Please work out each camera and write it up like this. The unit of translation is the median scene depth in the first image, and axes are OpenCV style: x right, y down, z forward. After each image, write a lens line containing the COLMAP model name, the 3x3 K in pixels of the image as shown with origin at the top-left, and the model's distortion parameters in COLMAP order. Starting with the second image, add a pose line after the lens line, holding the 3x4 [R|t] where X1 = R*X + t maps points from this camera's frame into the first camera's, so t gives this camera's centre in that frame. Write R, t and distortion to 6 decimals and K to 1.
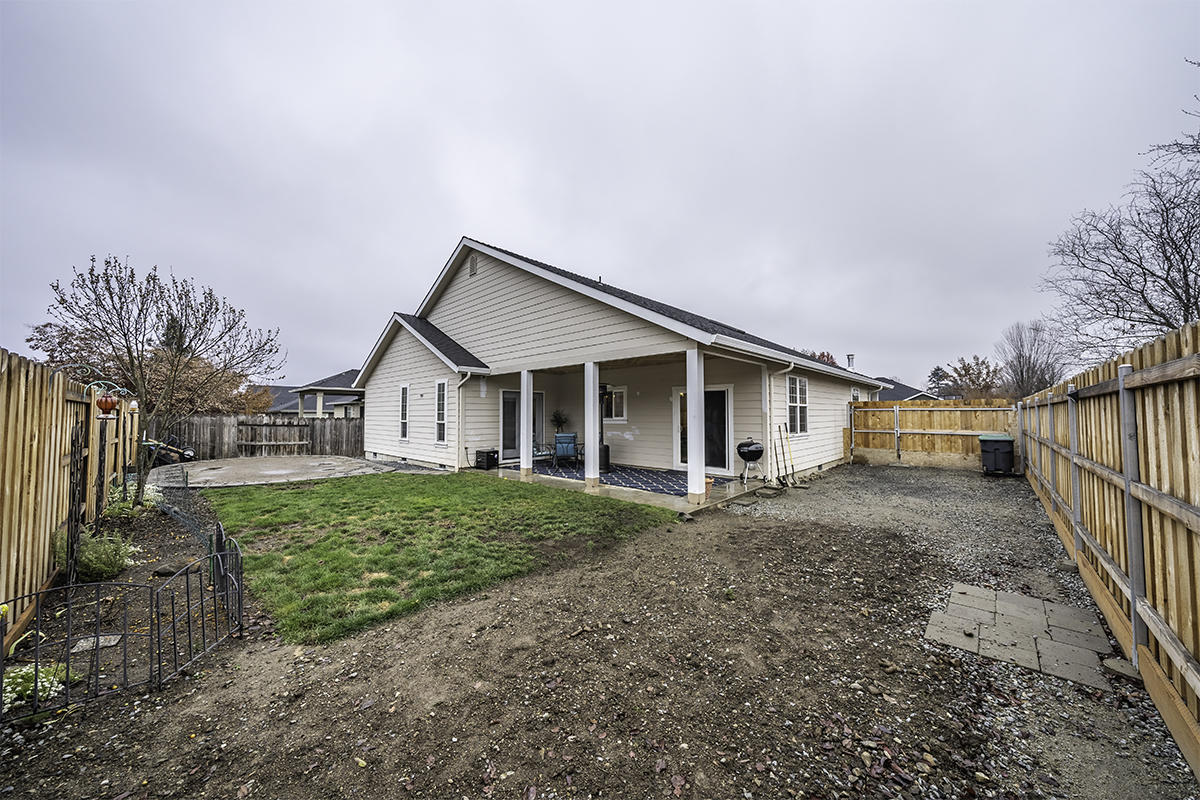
lens RADIAL K [[419.0, 0, 599.4], [0, 419.0, 394.8], [0, 0, 1]] dist [-0.000096, -0.000218]
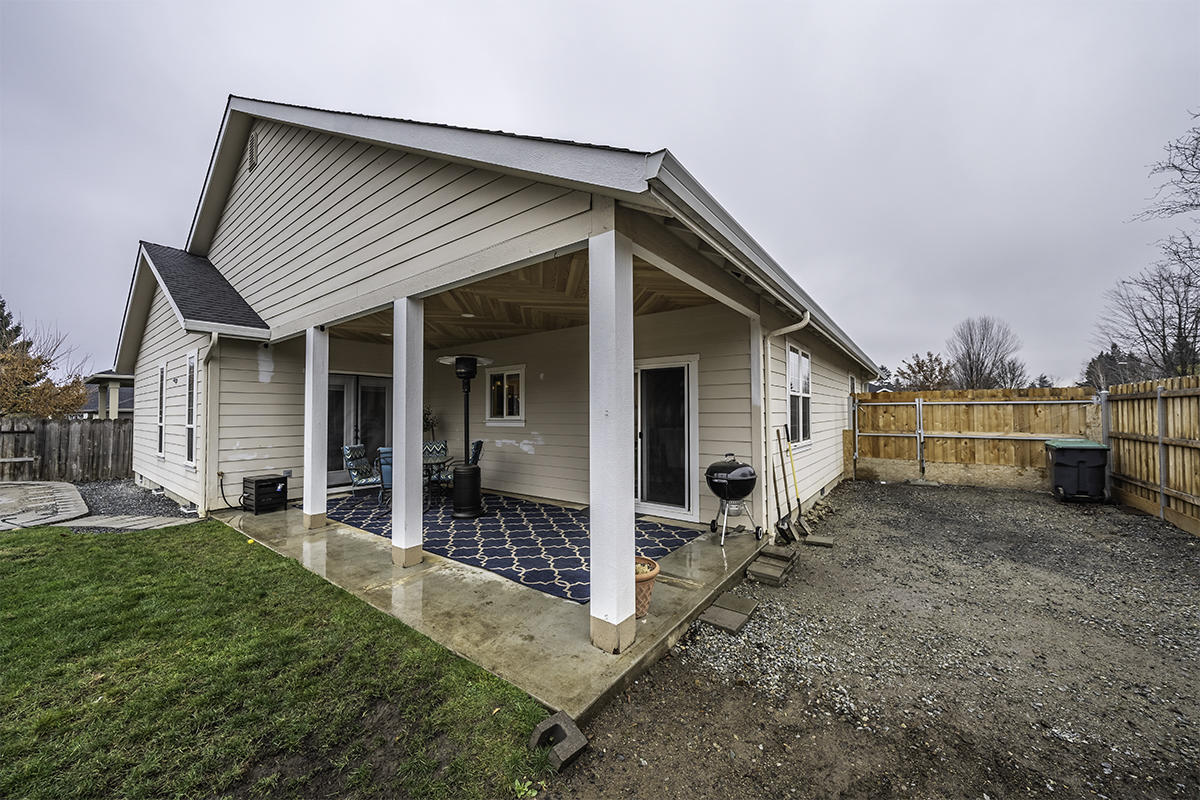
lens RADIAL K [[423.6, 0, 604.3], [0, 423.6, 401.1], [0, 0, 1]] dist [-0.001988, -0.000215]
pose [[0.993385, -0.000338, 0.114833, 0.102355], [-0.001616, 0.999855, 0.016923, 0.019873], [-0.114823, -0.016997, 0.993241, 0.355654]]
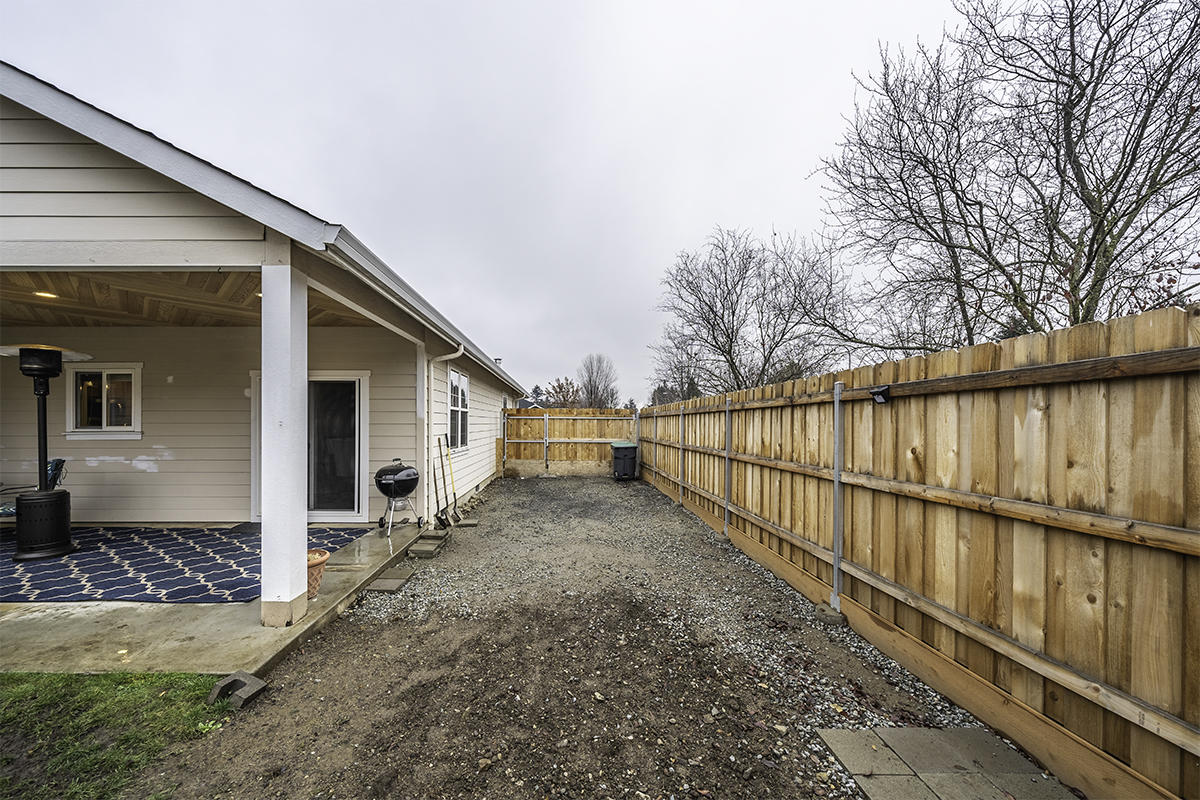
lens RADIAL K [[423.8, 0, 564.6], [0, 423.8, 423.1], [0, 0, 1]] dist [-0.000701, -0.000140]
pose [[0.725252, 0.002897, 0.688477, 0.078301], [-0.033126, 0.998980, 0.030692, 0.016309], [-0.687686, -0.045066, 0.724608, 0.275455]]
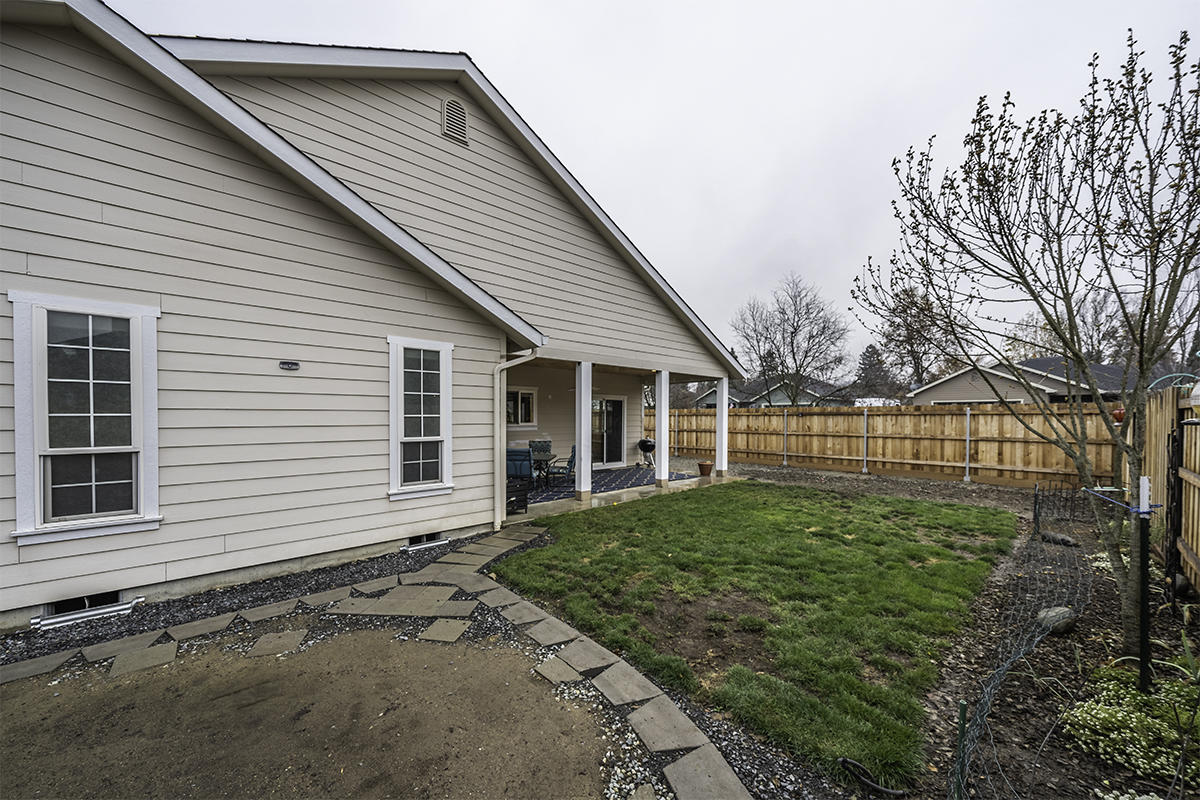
lens RADIAL K [[421.1, 0, 603.0], [0, 421.1, 423.1], [0, 0, 1]] dist [-0.000345, -0.000055]
pose [[0.080521, -0.011958, 0.996681, -0.753530], [-0.046244, 0.998806, 0.015720, 0.031218], [-0.995680, -0.047356, 0.079872, 0.738544]]
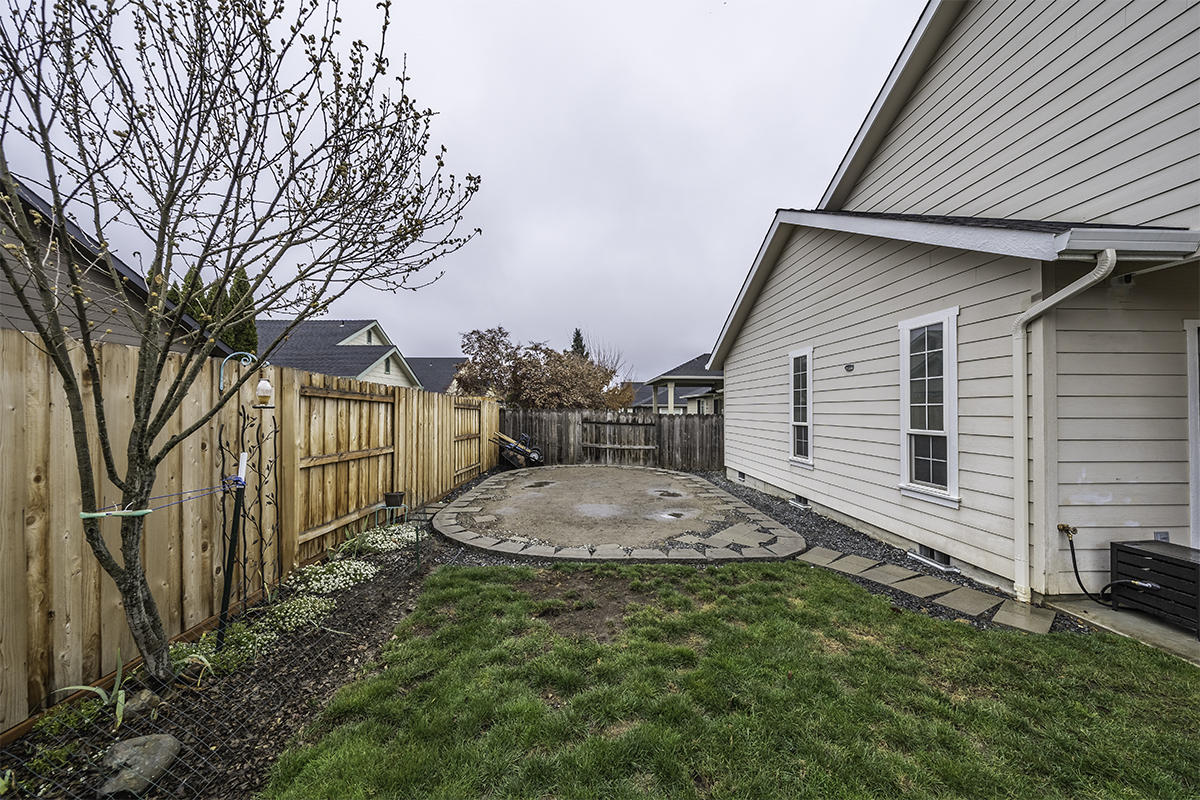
lens RADIAL K [[423.6, 0, 604.3], [0, 423.6, 401.1], [0, 0, 1]] dist [-0.001988, -0.000215]
pose [[0.721994, -0.009719, -0.691831, -0.309047], [0.028140, 0.999487, 0.015325, 0.022930], [0.691327, -0.030532, 0.721896, 0.512521]]
